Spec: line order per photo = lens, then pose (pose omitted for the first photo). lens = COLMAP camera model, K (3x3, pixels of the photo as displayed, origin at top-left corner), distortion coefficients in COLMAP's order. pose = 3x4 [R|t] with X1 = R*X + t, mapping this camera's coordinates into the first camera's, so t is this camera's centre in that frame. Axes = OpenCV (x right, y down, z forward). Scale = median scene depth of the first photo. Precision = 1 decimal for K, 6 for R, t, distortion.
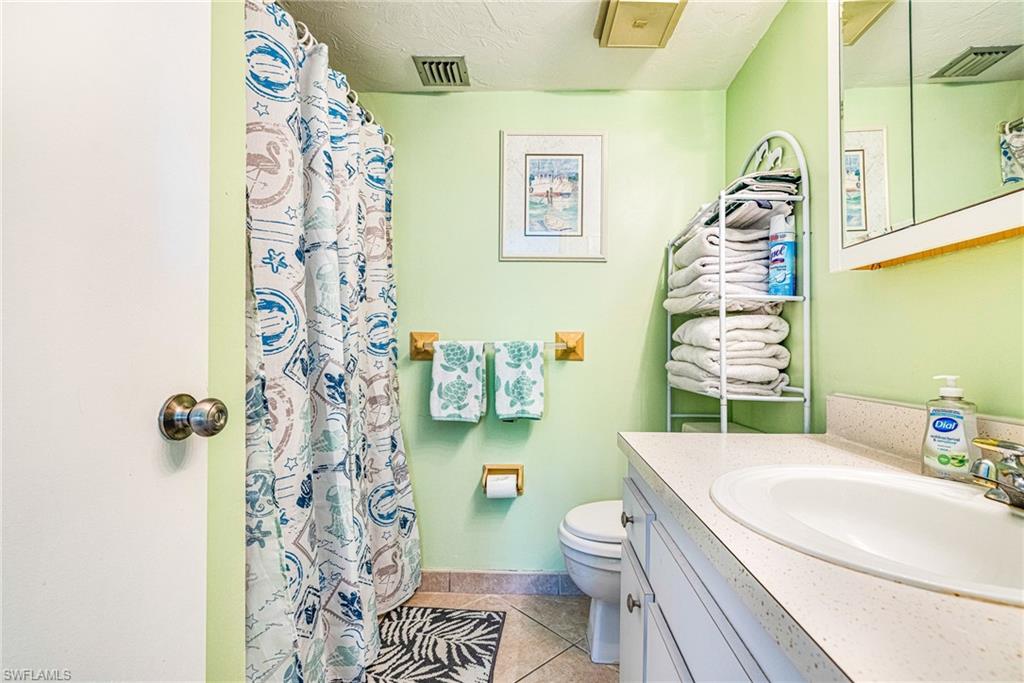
lens RADIAL K [[449.1, 0, 510.8], [0, 449.1, 347.5], [0, 0, 1]] dist [-0.001117, -0.000145]
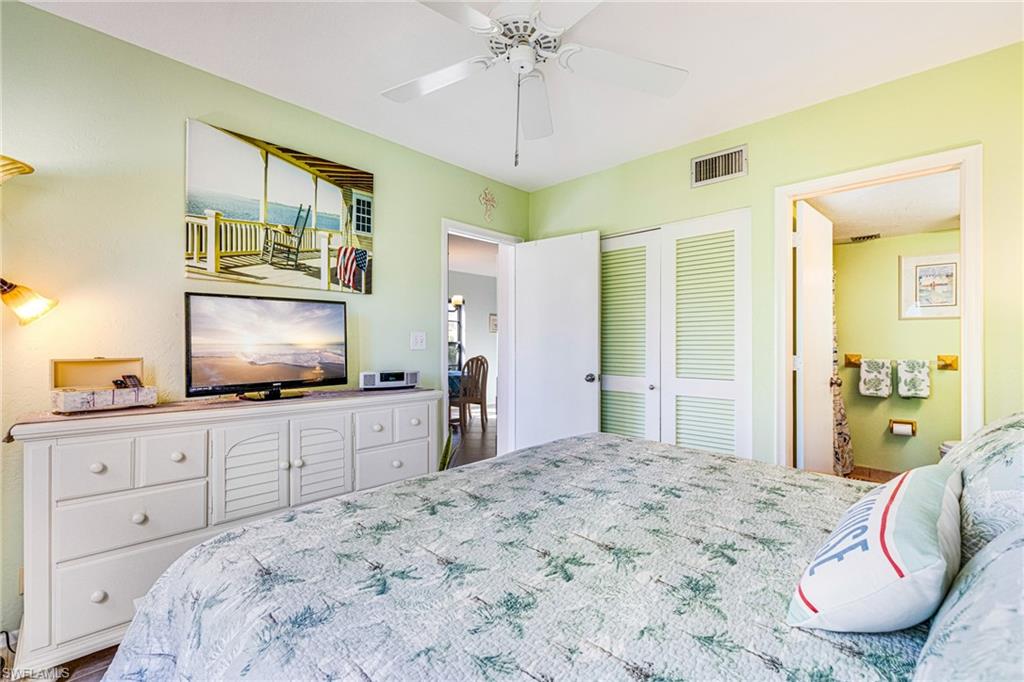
lens RADIAL K [[449.1, 0, 503.1], [0, 449.1, 338.6], [0, 0, 1]] dist [-0.001117, -0.000145]
pose [[0.781396, -0.004584, -0.624018, -0.167381], [-0.005328, 0.999888, -0.014017, -0.073740], [0.624012, 0.014277, 0.781284, -1.796478]]
